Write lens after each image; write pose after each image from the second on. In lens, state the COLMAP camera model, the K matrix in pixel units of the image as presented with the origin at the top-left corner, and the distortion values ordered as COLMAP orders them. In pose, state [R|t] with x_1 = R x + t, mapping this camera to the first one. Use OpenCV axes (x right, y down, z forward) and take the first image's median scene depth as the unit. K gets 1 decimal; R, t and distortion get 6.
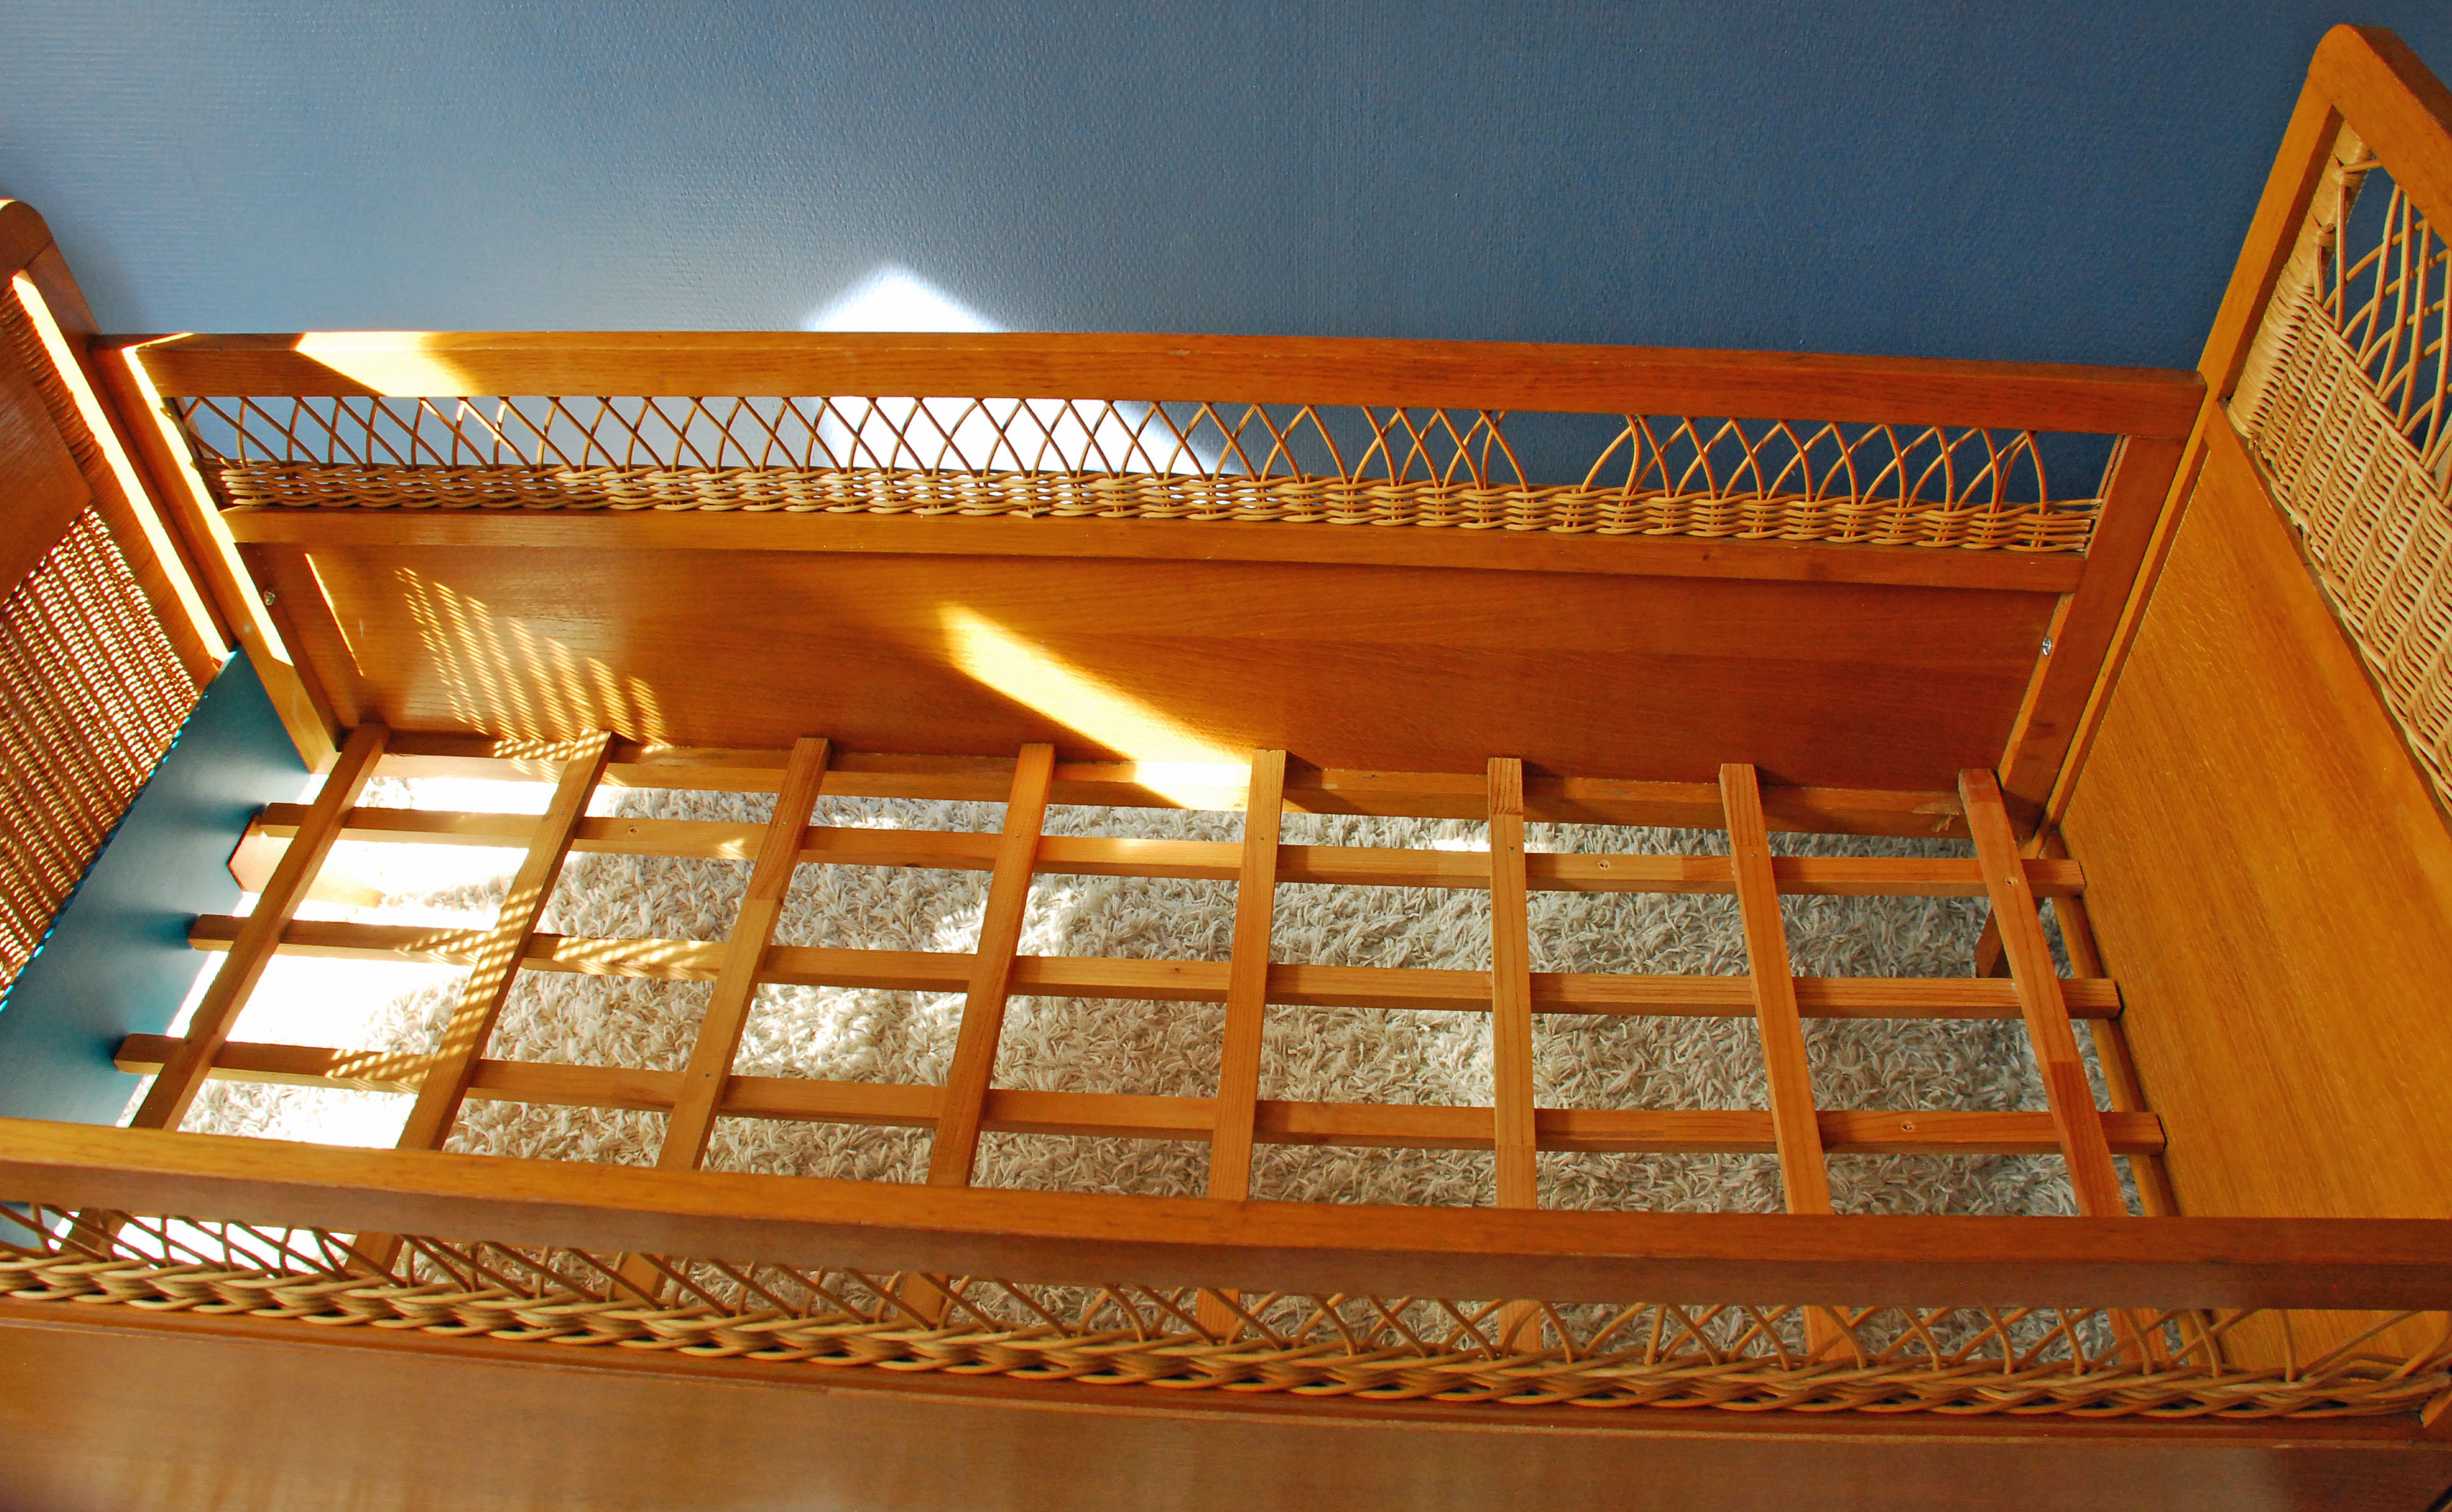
lens RADIAL K [[1898.6, 0, 1274.8], [0, 1898.6, 757.3], [0, 0, 1]] dist [-0.172985, 0.112312]
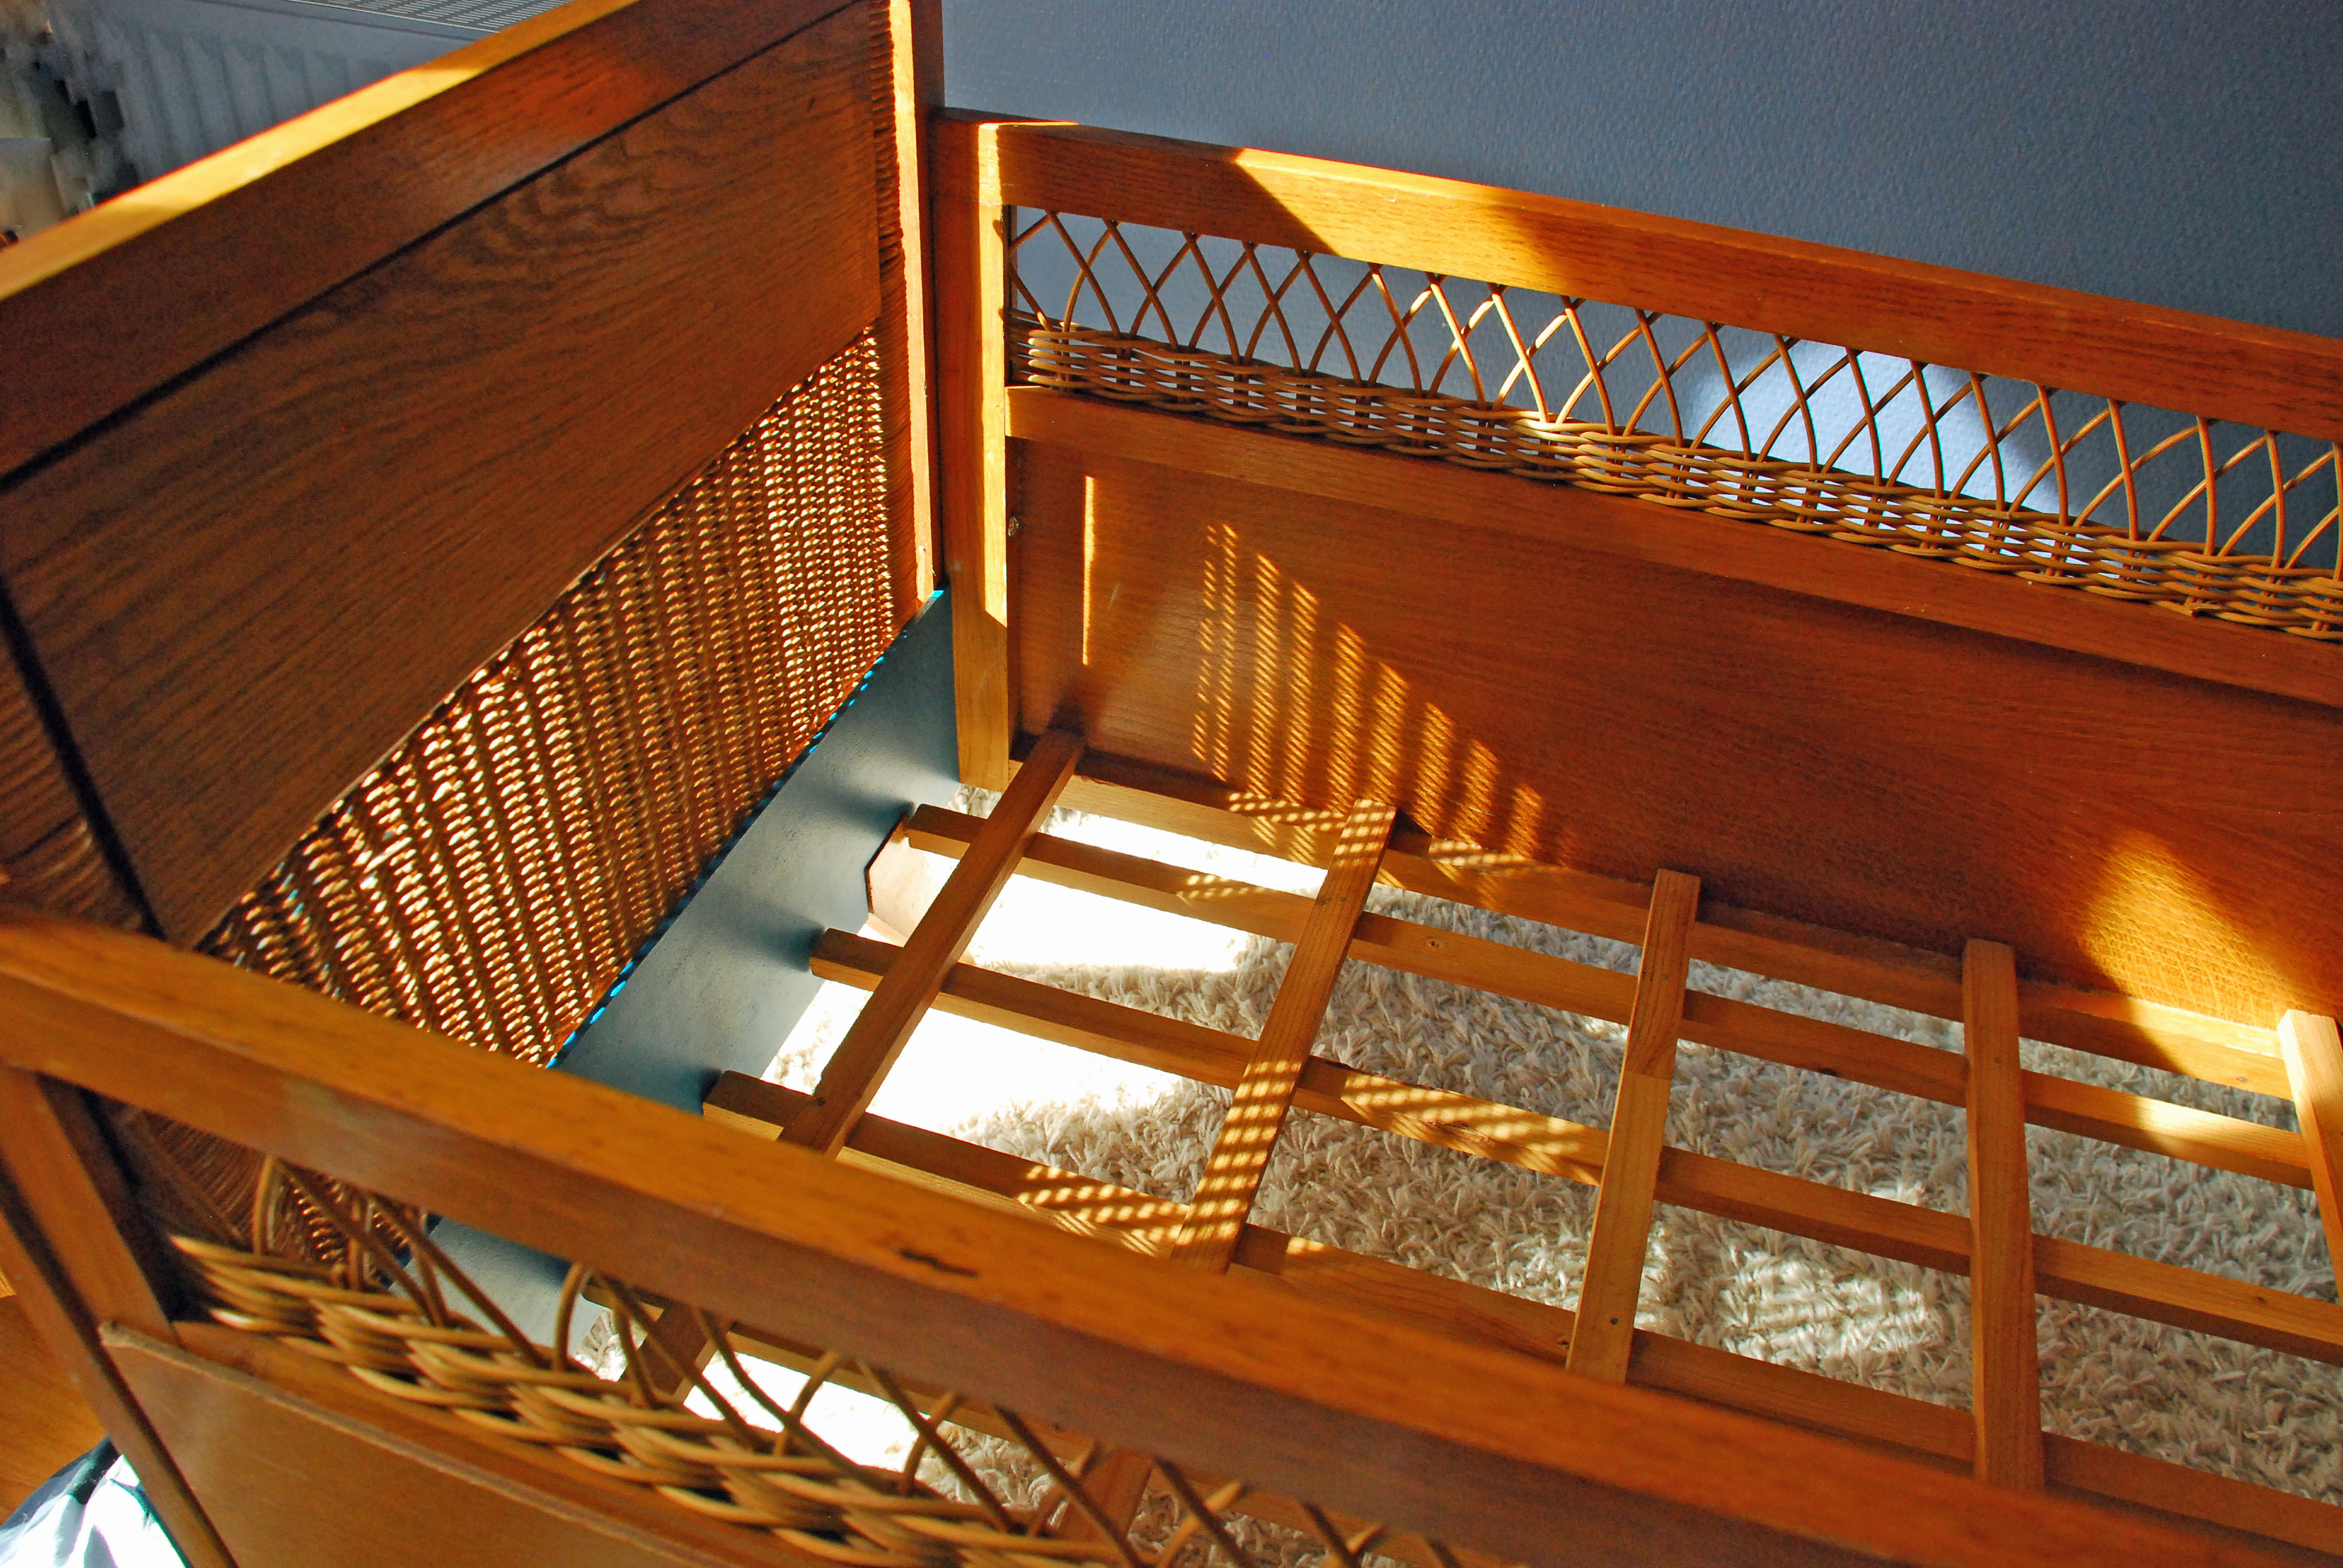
lens RADIAL K [[1810.9, 0, 1204.3], [0, 1810.9, 806.0], [0, 0, 1]] dist [-0.169929, 0.116511]
pose [[0.968303, 0.196290, -0.154462, -0.373962], [-0.212896, 0.972006, -0.099396, 0.083052], [0.130628, 0.129130, 0.982986, 0.337657]]
